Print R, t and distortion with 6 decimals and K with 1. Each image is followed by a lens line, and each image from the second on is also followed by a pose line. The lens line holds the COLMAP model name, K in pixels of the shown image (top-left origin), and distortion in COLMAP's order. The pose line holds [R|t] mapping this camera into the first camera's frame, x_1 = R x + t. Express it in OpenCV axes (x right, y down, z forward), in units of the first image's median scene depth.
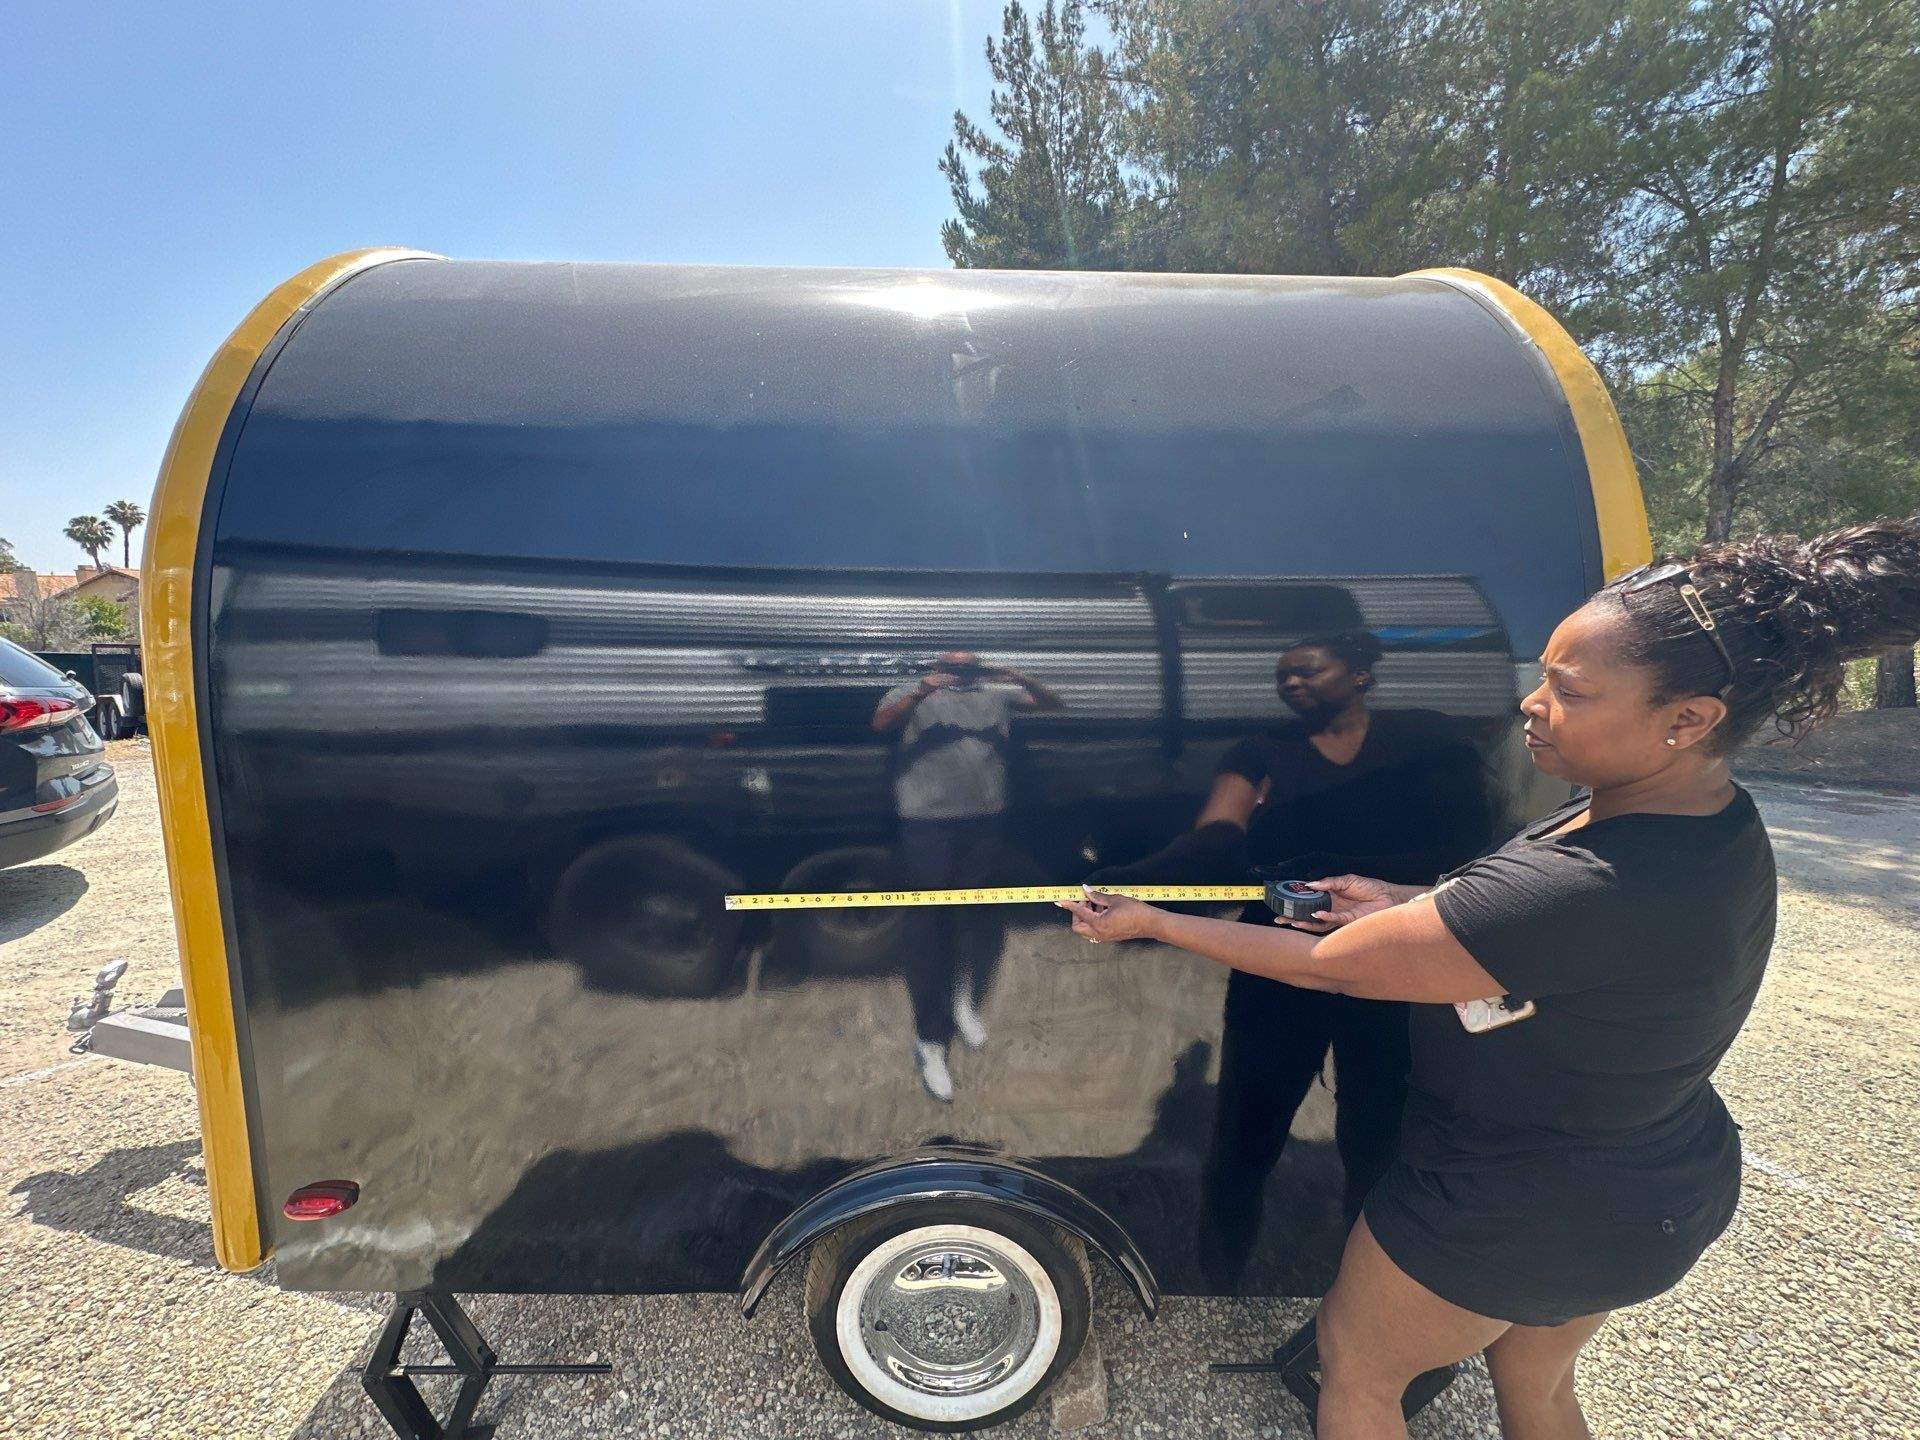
lens RADIAL K [[761.3, 0, 960.0], [0, 761.3, 720.0], [0, 0, 1]] dist [0.000139, -0.000258]
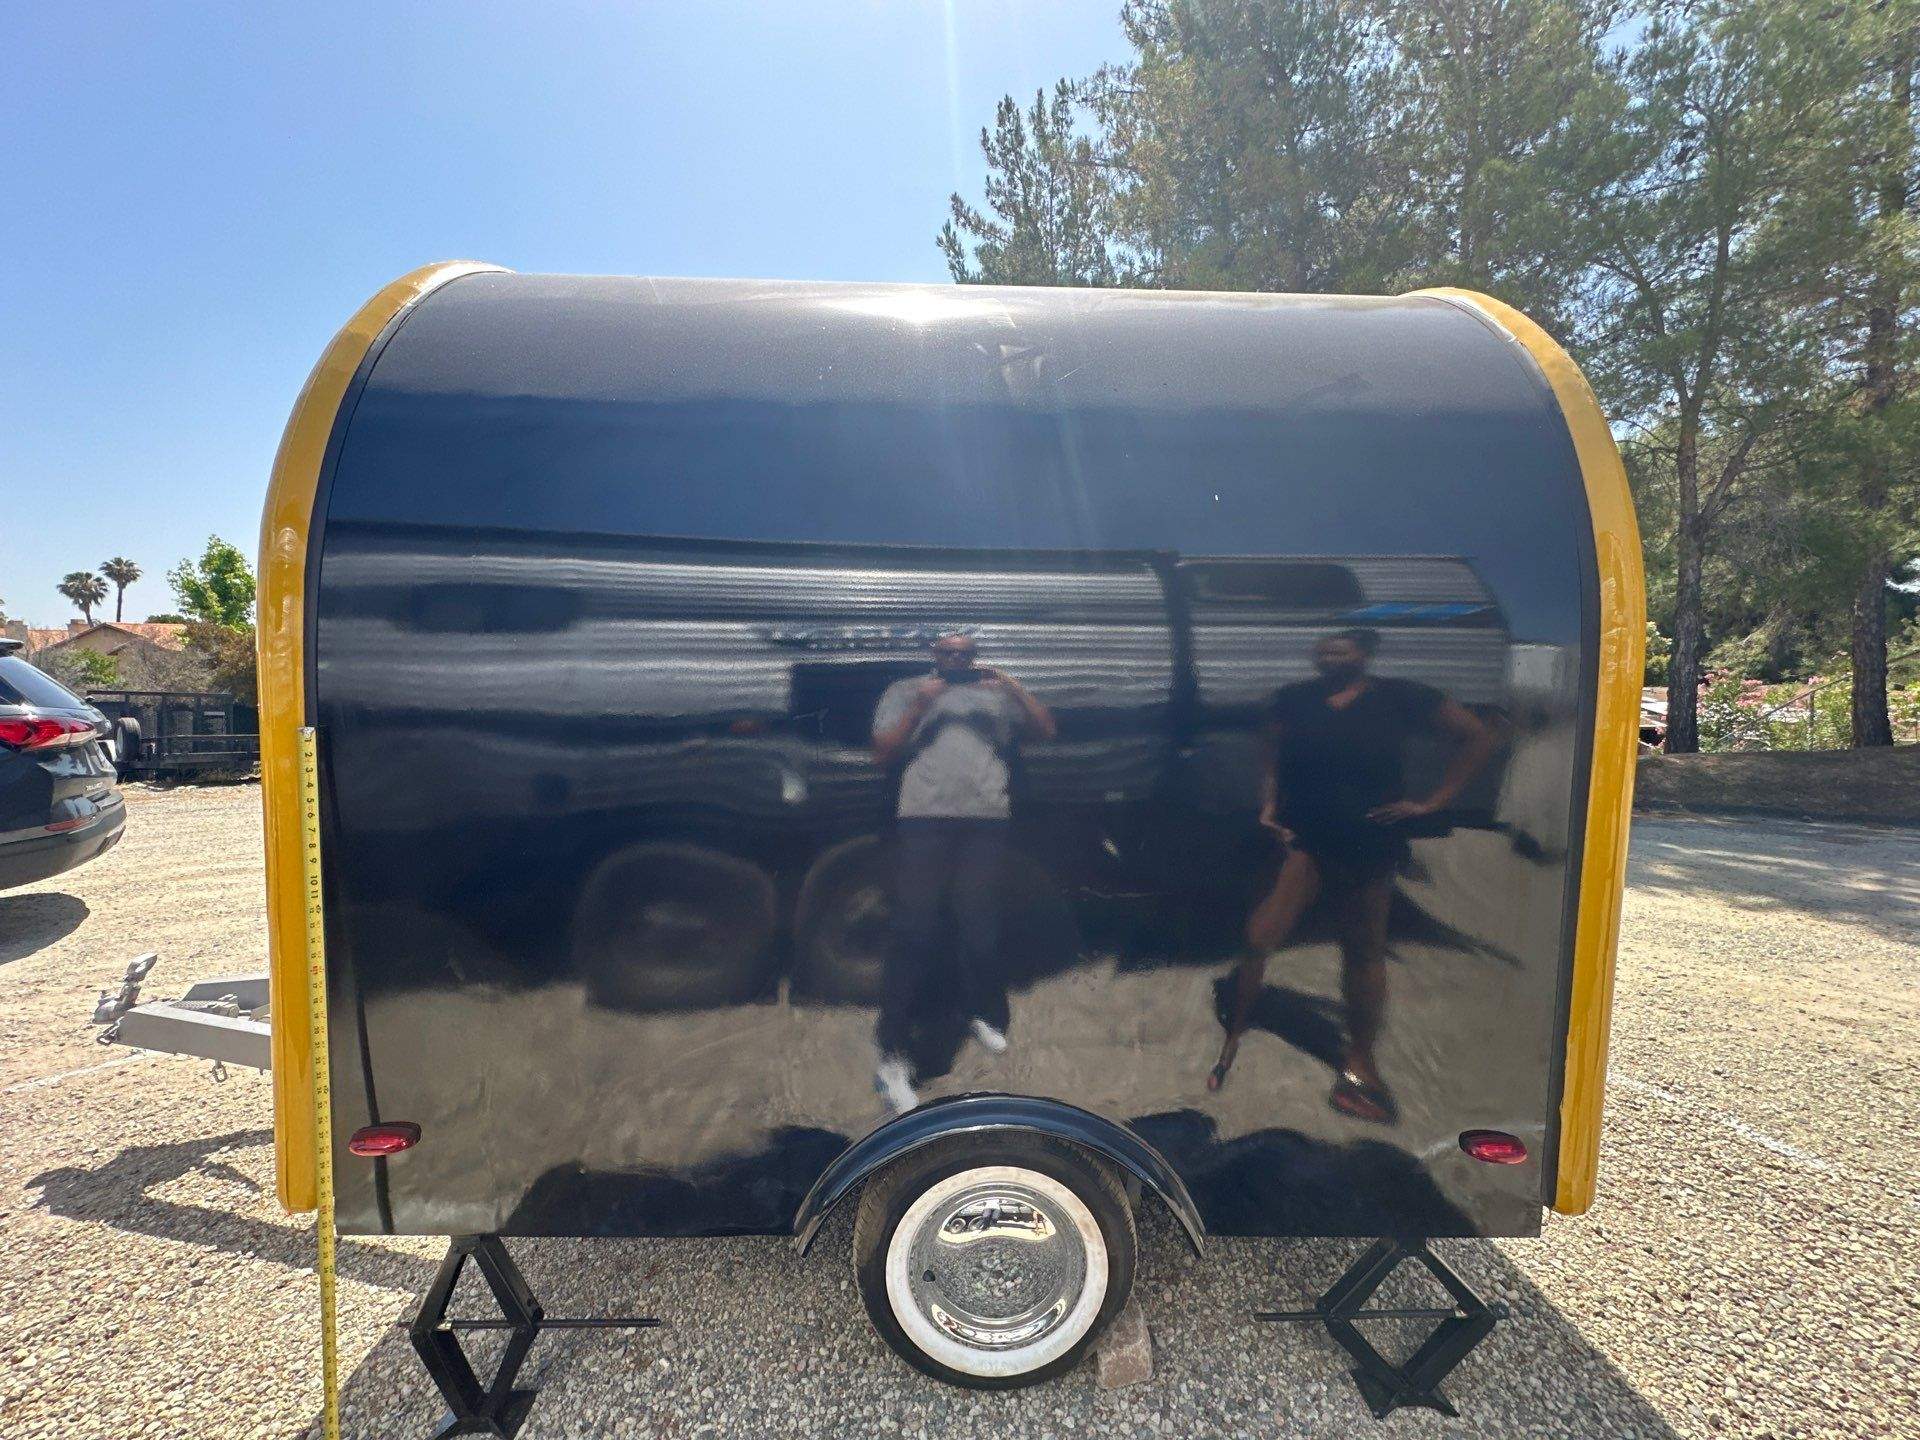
lens RADIAL K [[761.3, 0, 960.0], [0, 761.3, 720.0], [0, 0, 1]] dist [0.000139, -0.000258]
pose [[0.999930, 0.000625, 0.011852, -0.047364], [0.000261, 0.997208, -0.074676, 0.086023], [-0.011865, 0.074674, 0.997137, -0.038667]]
